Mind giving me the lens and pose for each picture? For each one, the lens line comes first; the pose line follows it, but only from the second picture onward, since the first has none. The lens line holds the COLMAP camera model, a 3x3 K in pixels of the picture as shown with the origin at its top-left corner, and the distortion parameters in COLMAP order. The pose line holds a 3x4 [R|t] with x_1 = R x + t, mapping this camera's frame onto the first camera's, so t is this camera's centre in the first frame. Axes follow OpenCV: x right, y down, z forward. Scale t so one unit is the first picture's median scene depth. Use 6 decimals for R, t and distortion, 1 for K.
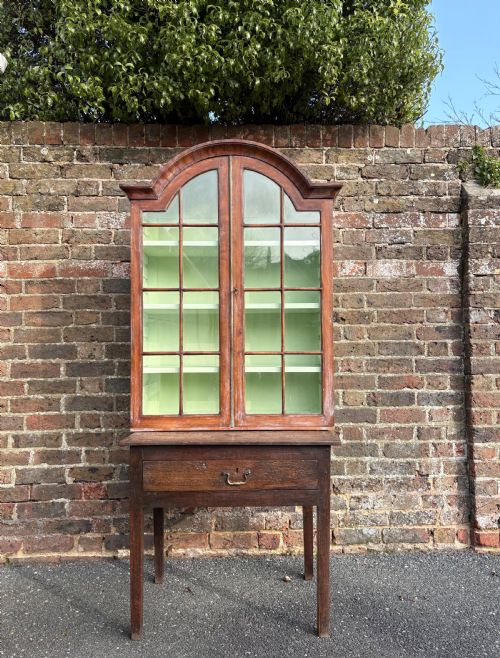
lens RADIAL K [[530.7, 0, 246.2], [0, 530.7, 336.4], [0, 0, 1]] dist [0.064769, -0.068254]
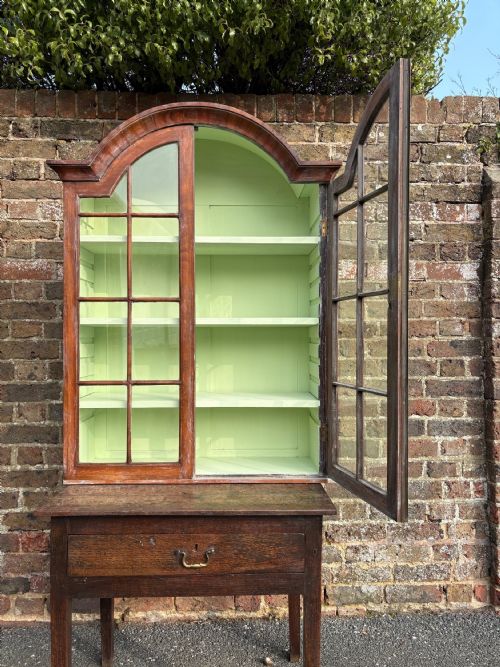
lens RADIAL K [[518.4, 0, 245.9], [0, 518.4, 336.1], [0, 0, 1]] dist [0.056964, -0.064111]
pose [[0.999967, 0.003056, 0.007570, 0.032222], [-0.003165, 0.999891, 0.014434, -0.037528], [-0.007525, -0.014457, 0.999867, 0.198966]]
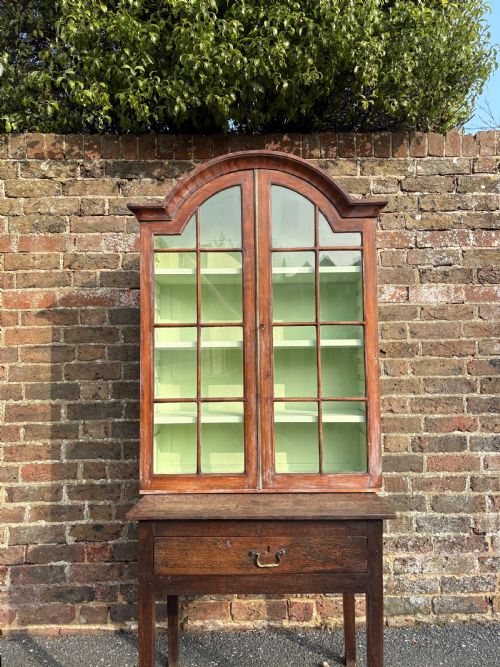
lens RADIAL K [[536.8, 0, 248.1], [0, 536.8, 332.9], [0, 0, 1]] dist [0.071848, -0.083820]
pose [[0.999788, -0.006324, -0.019603, -0.021385], [0.005798, 0.999625, -0.026762, -0.042062], [0.019764, 0.026643, 0.999450, 0.112180]]
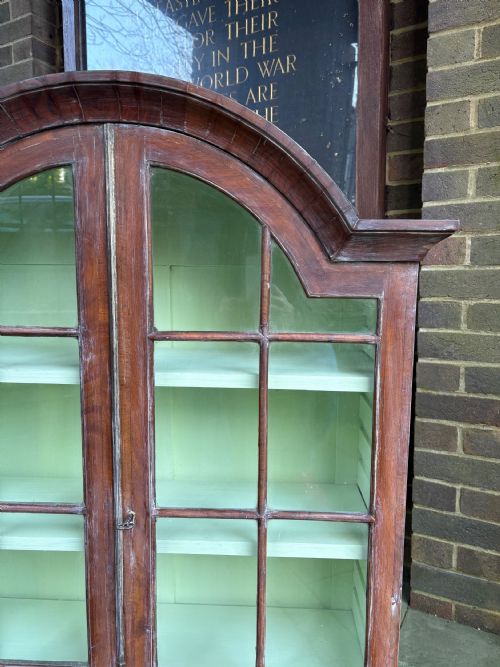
lens RADIAL K [[505.5, 0, 250.0], [0, 505.5, 333.5], [0, 0, 1]] dist [0.048832, -0.060843]
pose [[0.998934, 0.021114, -0.041043, 0.058616], [-0.014982, 0.989415, 0.144337, -0.208696], [0.043657, -0.143569, 0.988677, 0.548723]]
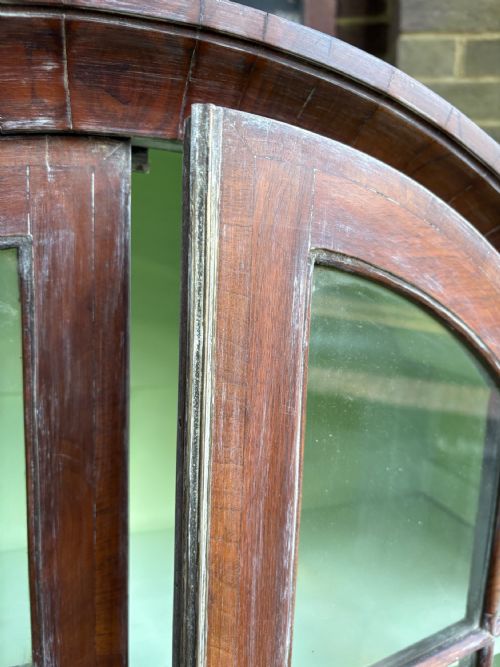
lens RADIAL K [[518.4, 0, 245.9], [0, 518.4, 336.1], [0, 0, 1]] dist [0.056964, -0.064111]
pose [[0.941743, -0.008702, 0.336221, -0.036779], [-0.045777, 0.987047, 0.153764, -0.255046], [-0.333203, -0.160197, 0.929146, 0.711619]]
